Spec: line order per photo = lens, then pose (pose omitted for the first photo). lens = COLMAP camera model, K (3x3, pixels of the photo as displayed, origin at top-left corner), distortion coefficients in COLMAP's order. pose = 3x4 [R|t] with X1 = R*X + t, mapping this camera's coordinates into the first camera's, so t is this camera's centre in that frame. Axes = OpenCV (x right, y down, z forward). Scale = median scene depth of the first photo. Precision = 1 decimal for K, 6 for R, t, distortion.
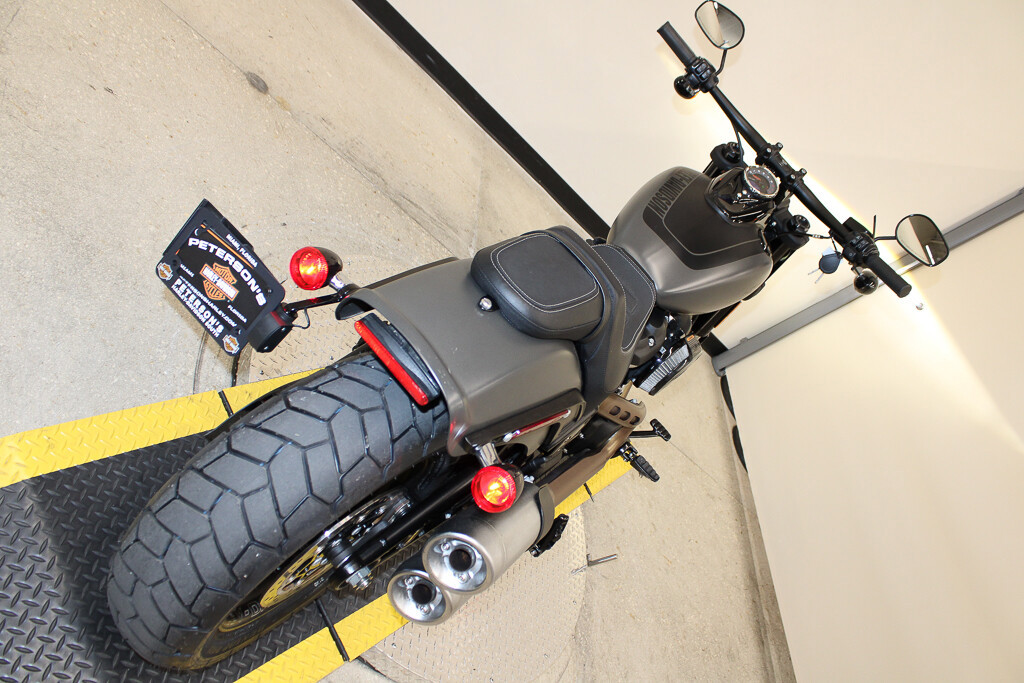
lens RADIAL K [[835.5, 0, 524.7], [0, 835.5, 361.4], [0, 0, 1]] dist [-0.160719, 0.130173]
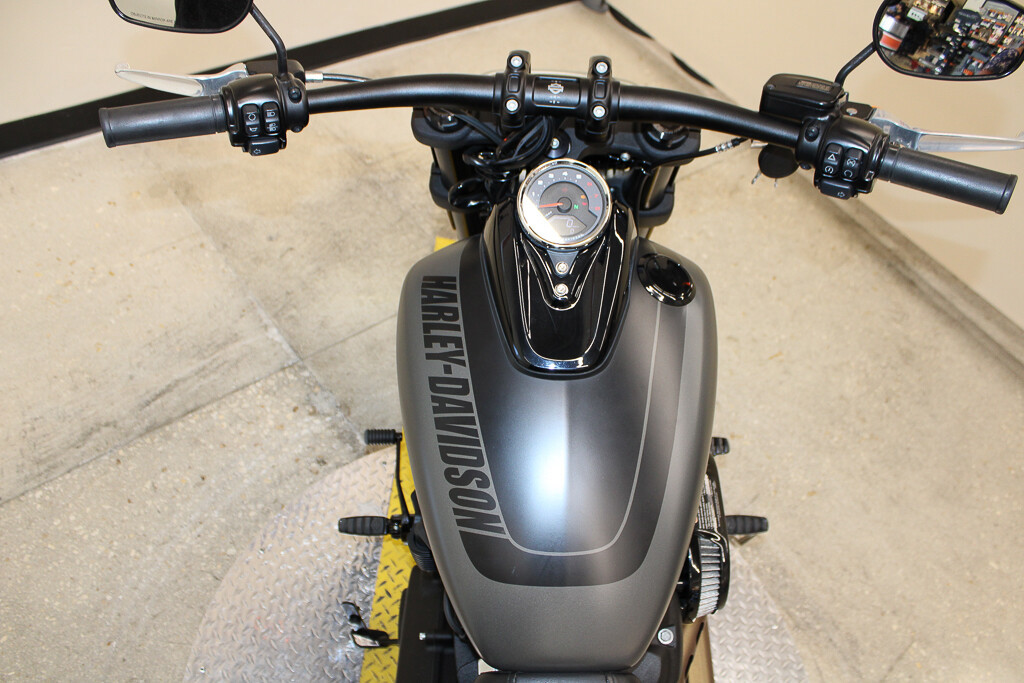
lens RADIAL K [[835.5, 0, 517.1], [0, 835.5, 359.3], [0, 0, 1]] dist [-0.160719, 0.130173]
pose [[0.648306, -0.723810, -0.236219, 0.320971], [0.746371, 0.542868, 0.384999, -0.364746], [-0.150431, -0.425904, 0.892175, 0.598069]]
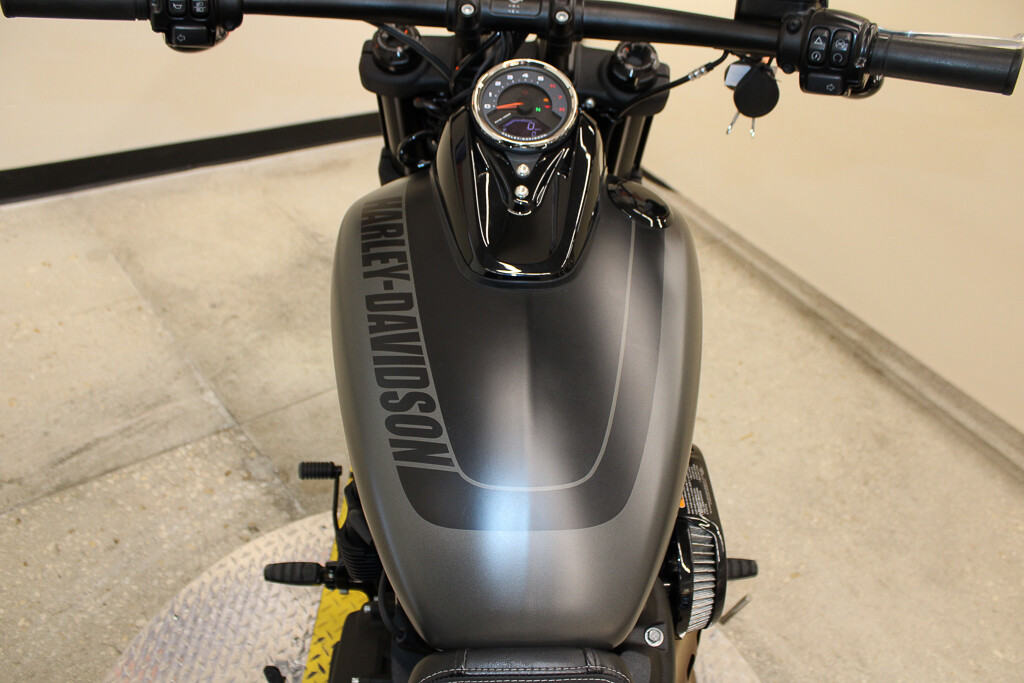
lens RADIAL K [[835.5, 0, 517.3], [0, 835.5, 357.5], [0, 0, 1]] dist [-0.160719, 0.130173]
pose [[0.655956, -0.752546, -0.058287, 0.224217], [0.728639, 0.611176, 0.309111, -0.272527], [-0.196997, -0.245233, 0.949238, 0.622354]]
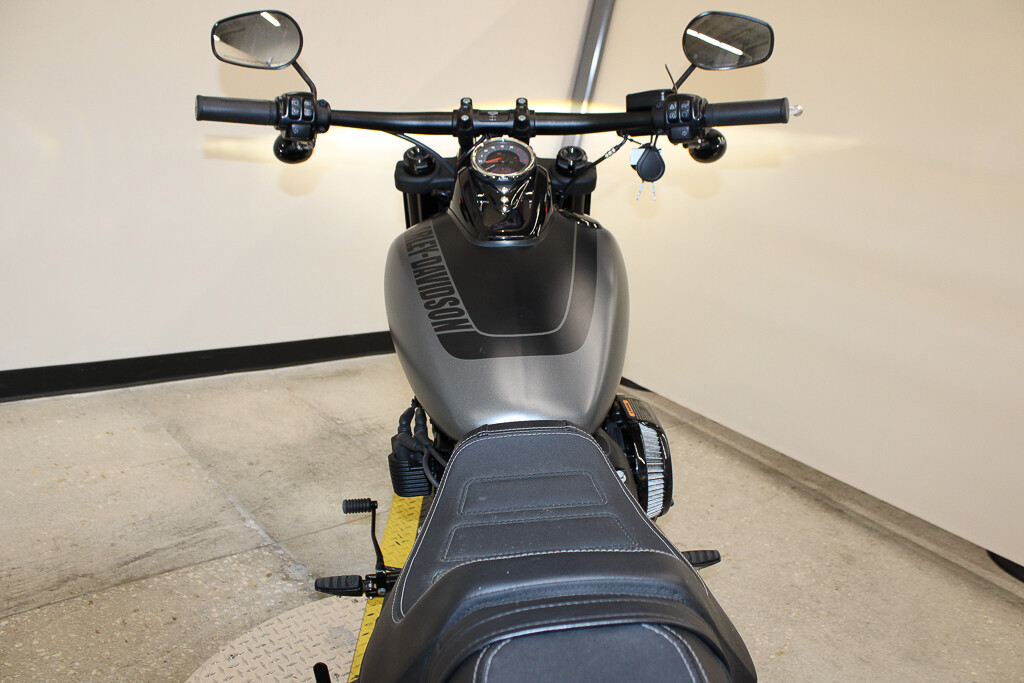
lens RADIAL K [[835.5, 0, 520.9], [0, 835.5, 356.9], [0, 0, 1]] dist [-0.160719, 0.130173]
pose [[0.598721, -0.767836, 0.227950, 0.038002], [0.770726, 0.629751, 0.096932, -0.178351], [-0.217980, 0.117652, 0.968836, 0.410767]]
